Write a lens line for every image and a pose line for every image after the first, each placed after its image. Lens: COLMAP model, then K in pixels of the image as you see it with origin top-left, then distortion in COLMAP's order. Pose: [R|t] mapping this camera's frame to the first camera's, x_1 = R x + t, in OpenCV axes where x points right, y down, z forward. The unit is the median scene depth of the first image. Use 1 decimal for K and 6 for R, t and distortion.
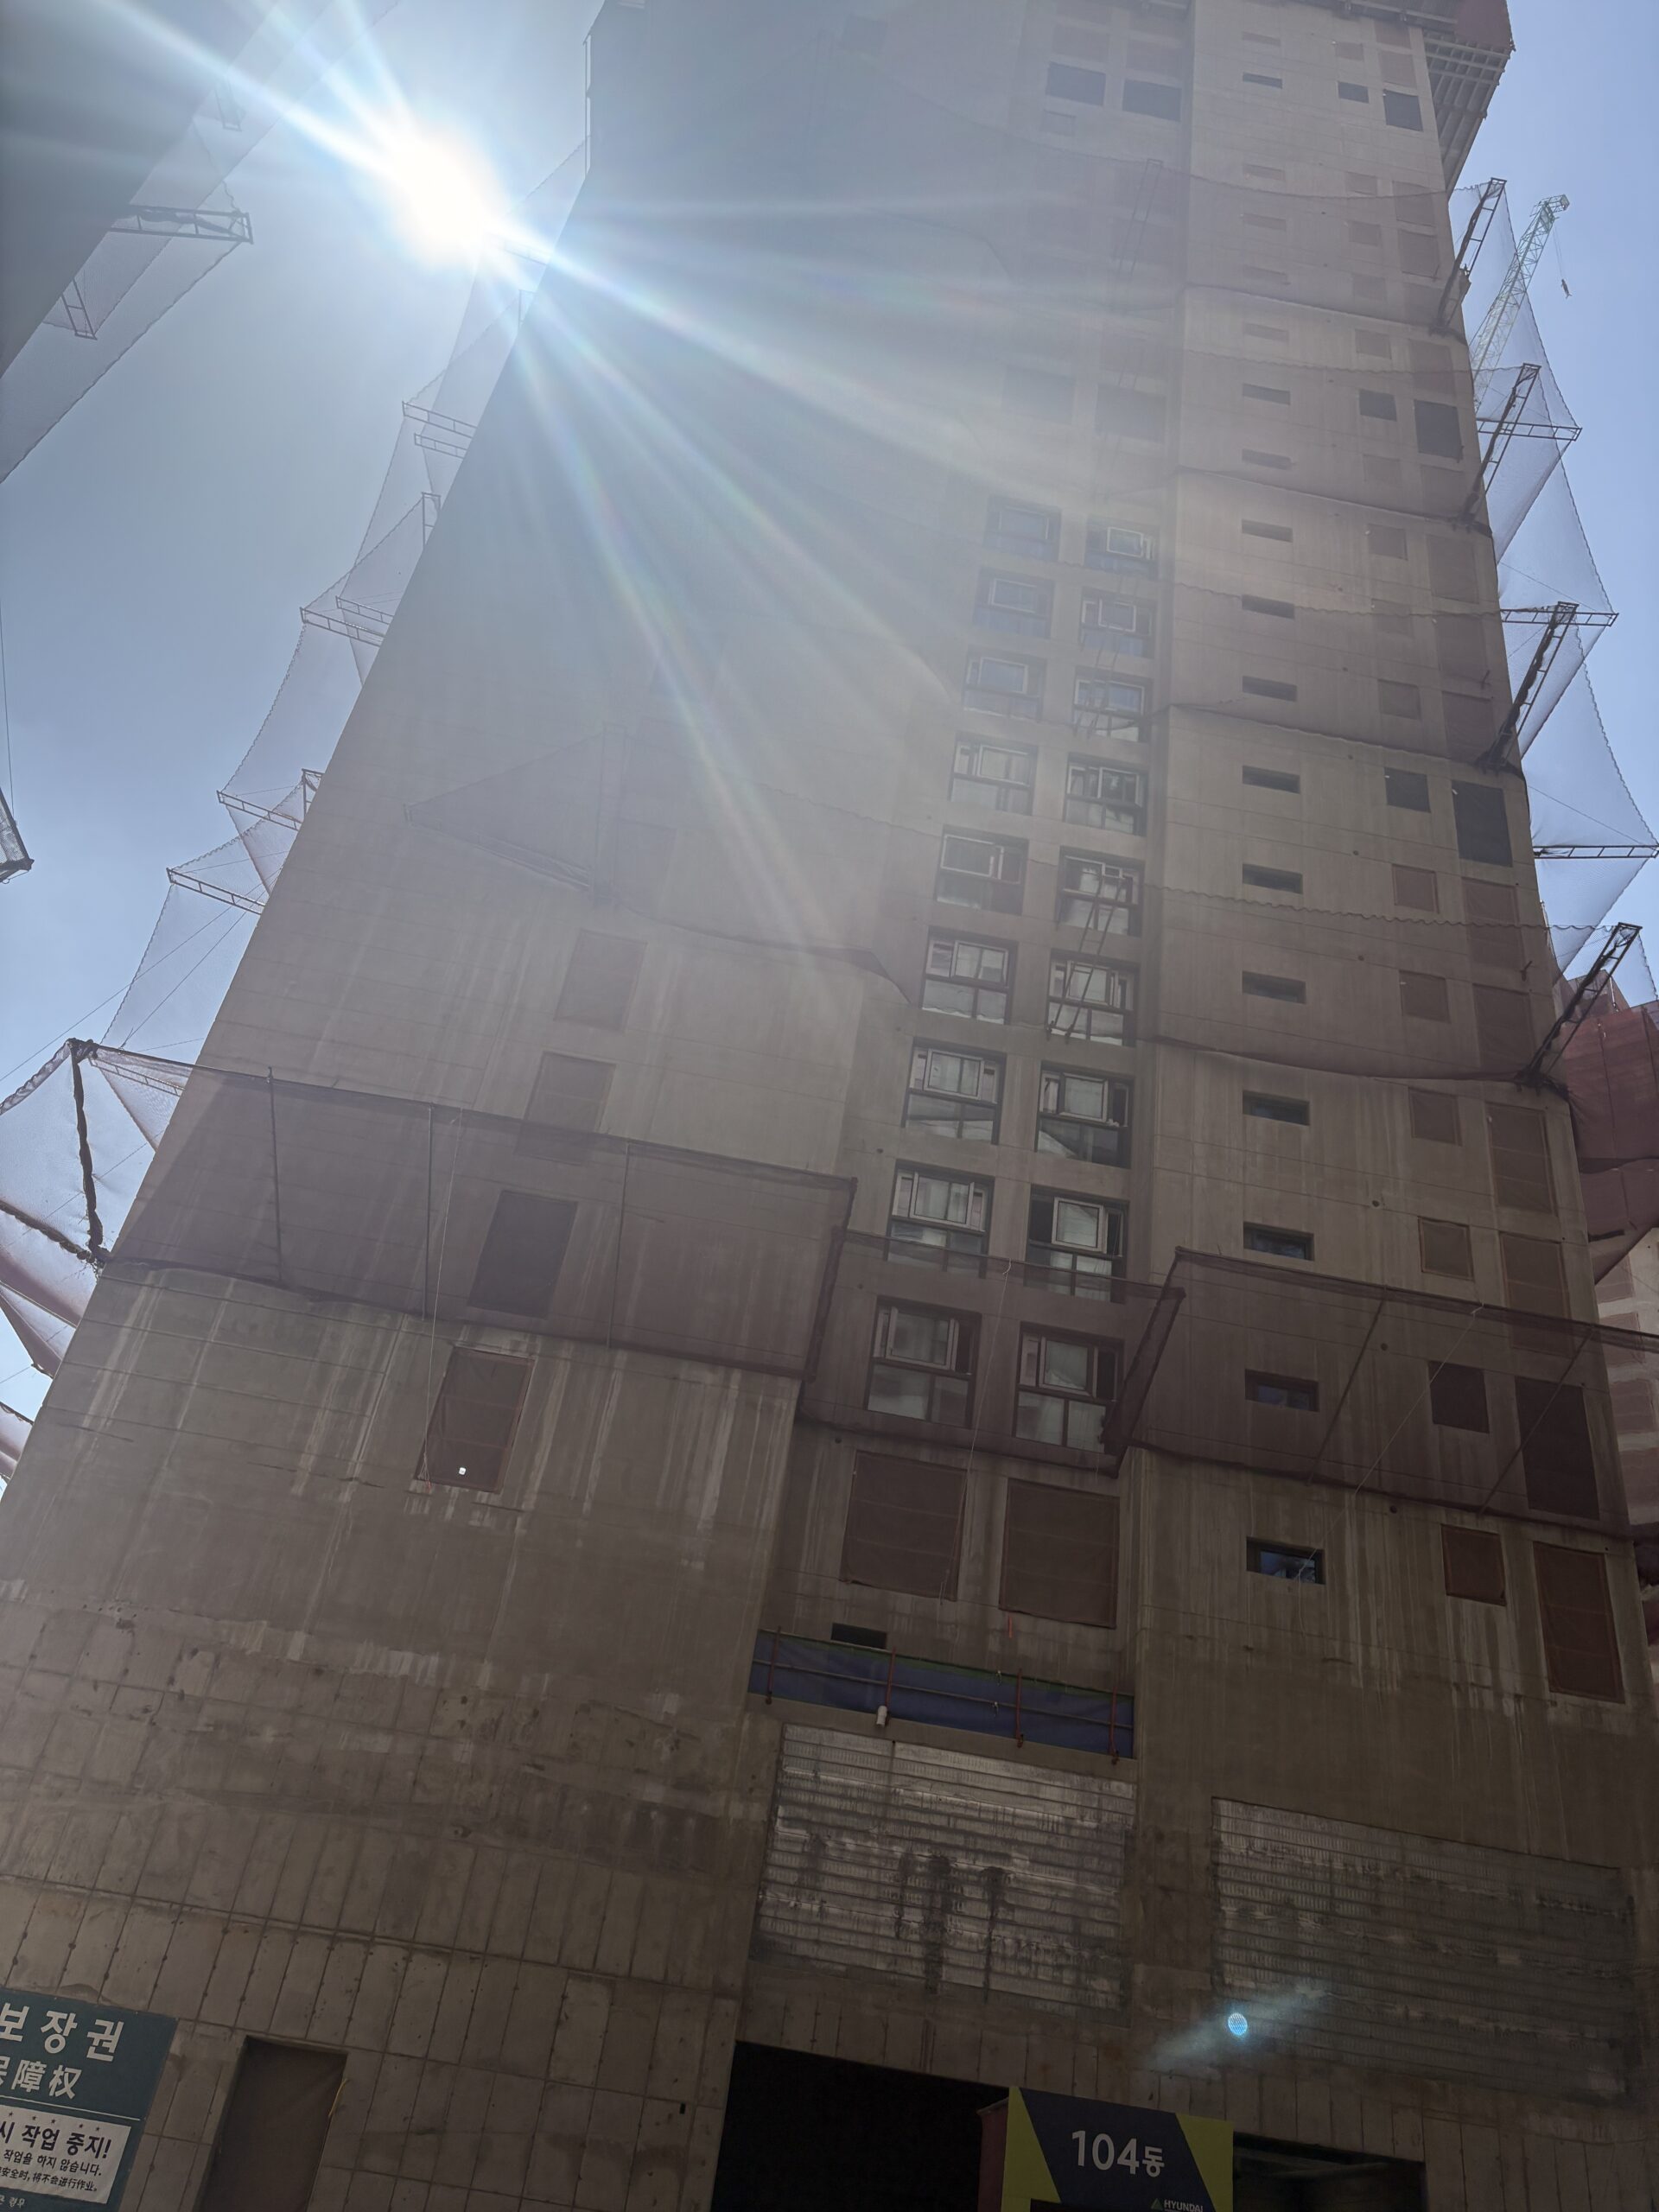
lens RADIAL K [[1701.6, 0, 840.2], [0, 1701.6, 1105.1], [0, 0, 1]] dist [0.037356, -0.028966]
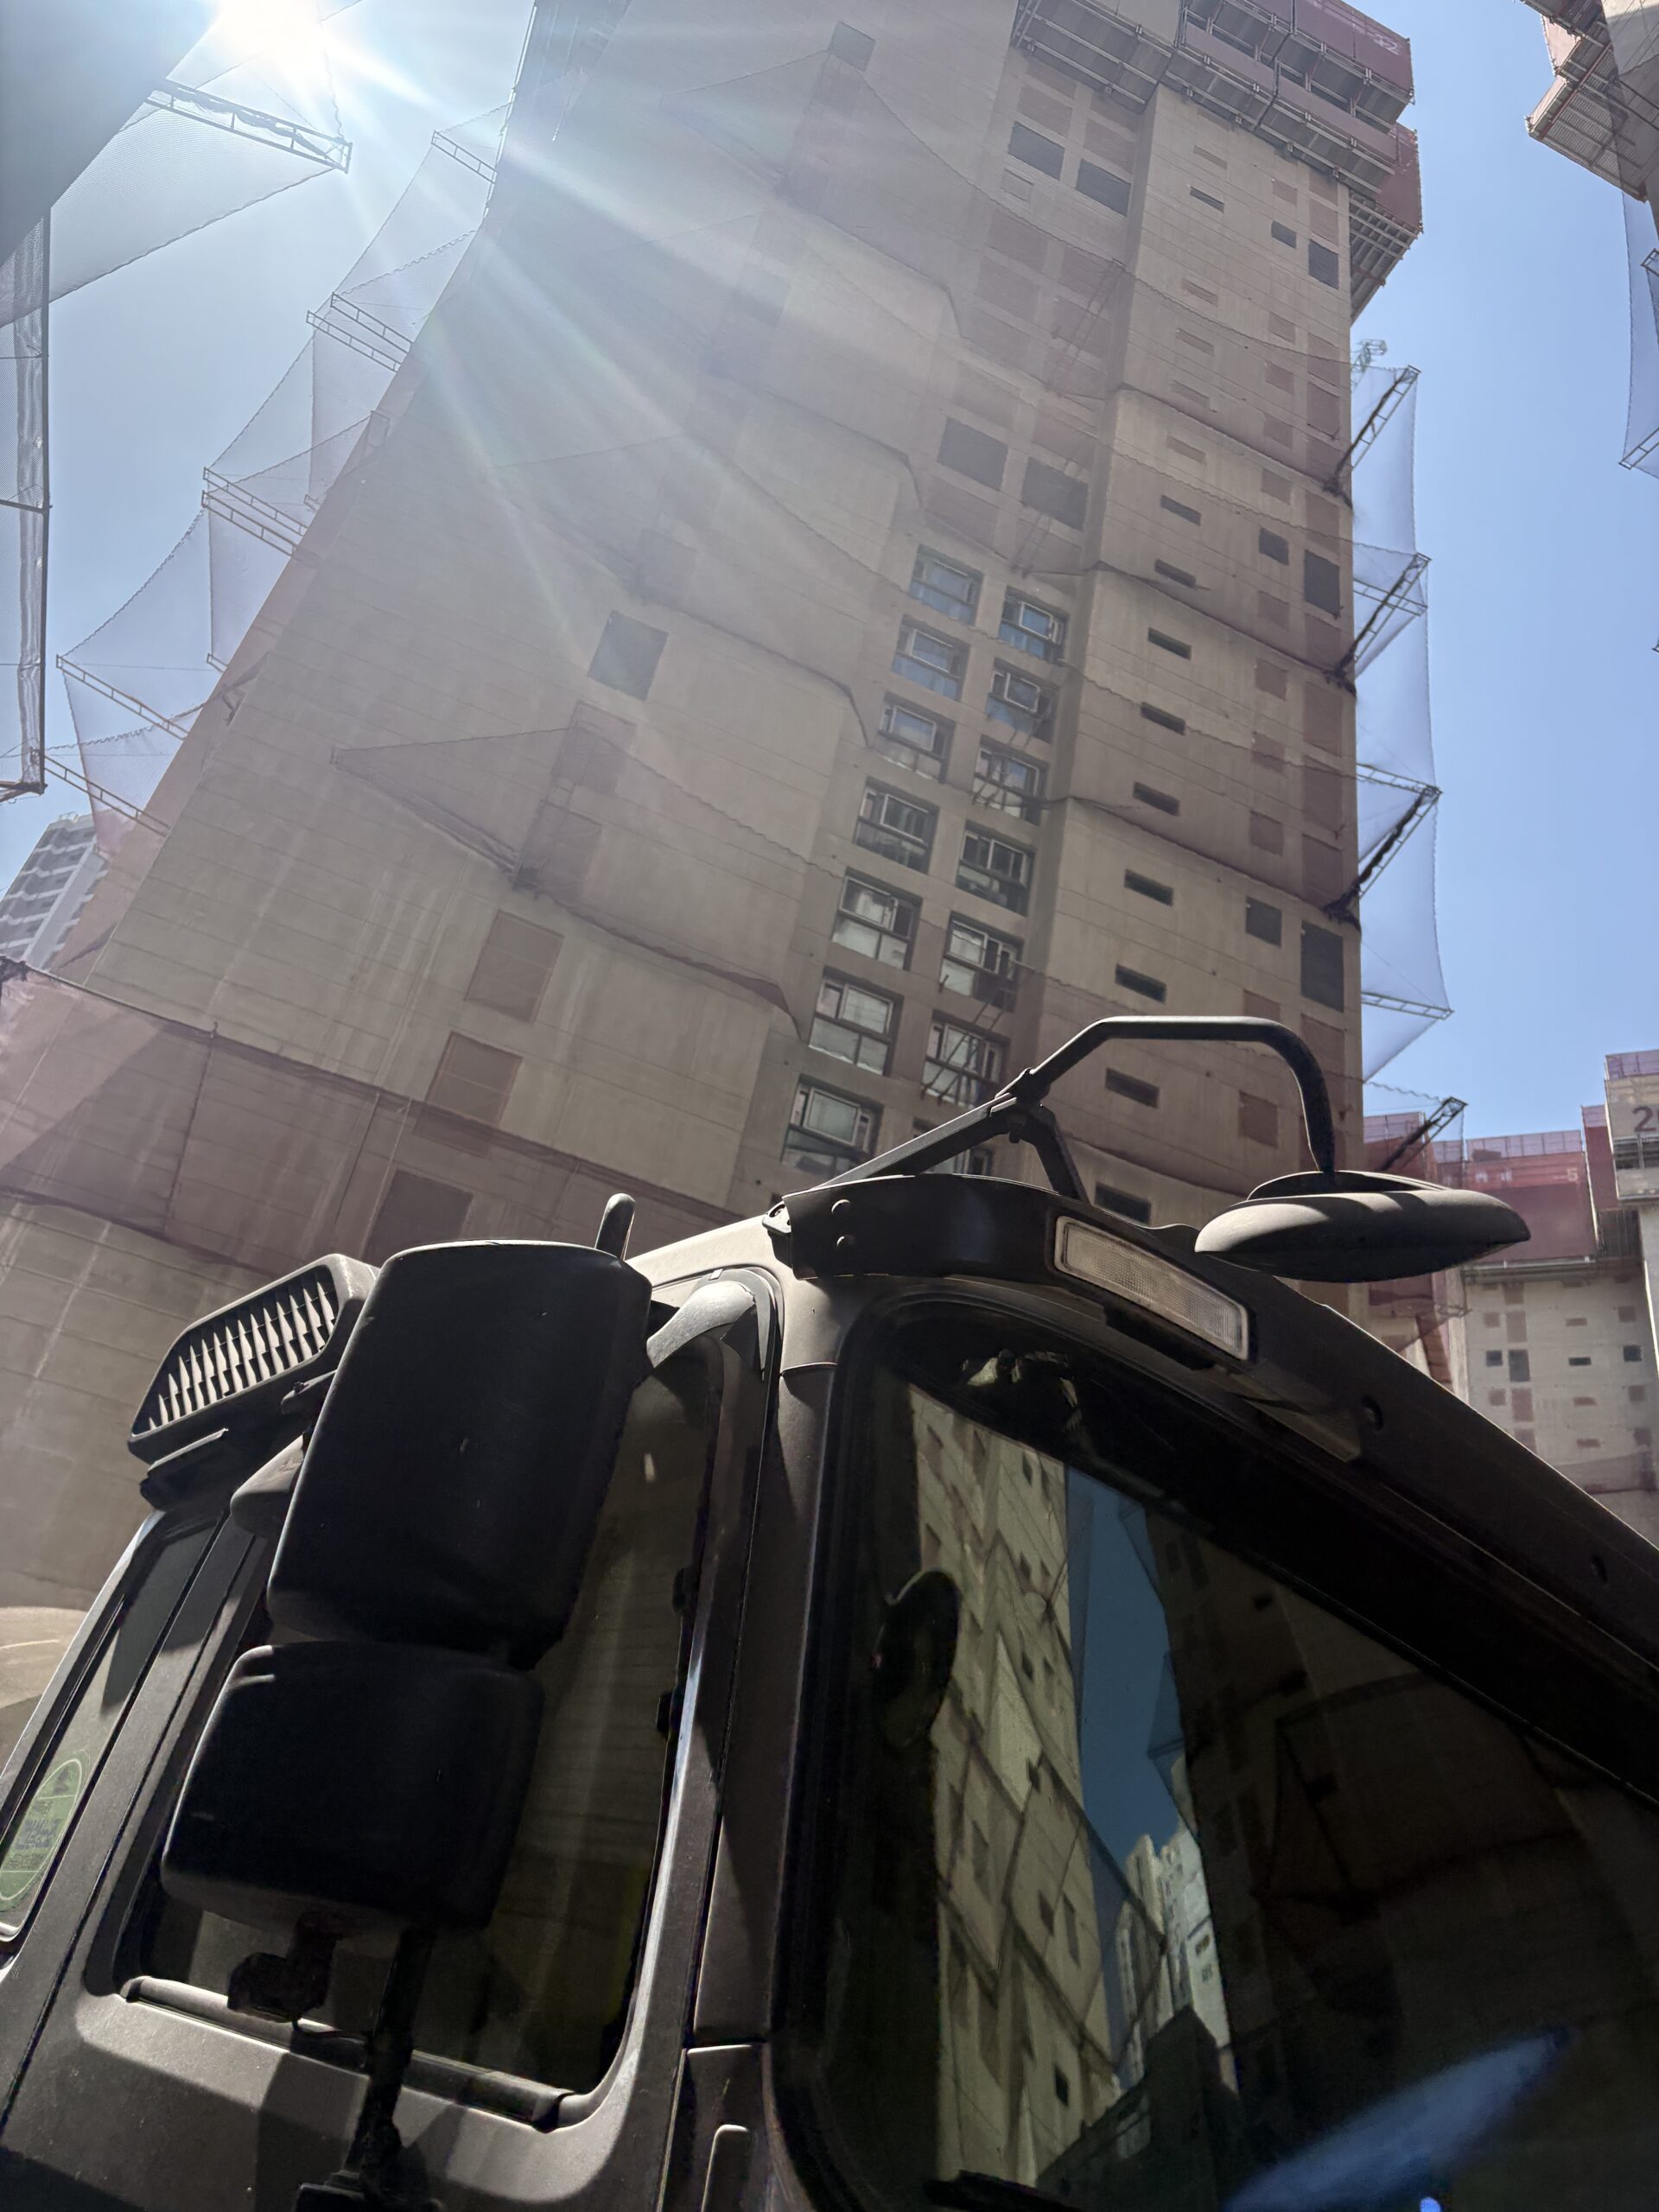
lens RADIAL K [[1701.6, 0, 845.3], [0, 1701.6, 1099.6], [0, 0, 1]] dist [0.037356, -0.028966]
pose [[0.964227, 0.173259, 0.200620, -0.149263], [-0.178014, 0.984011, 0.005770, -0.040502], [-0.196412, -0.041277, 0.979652, -0.012284]]
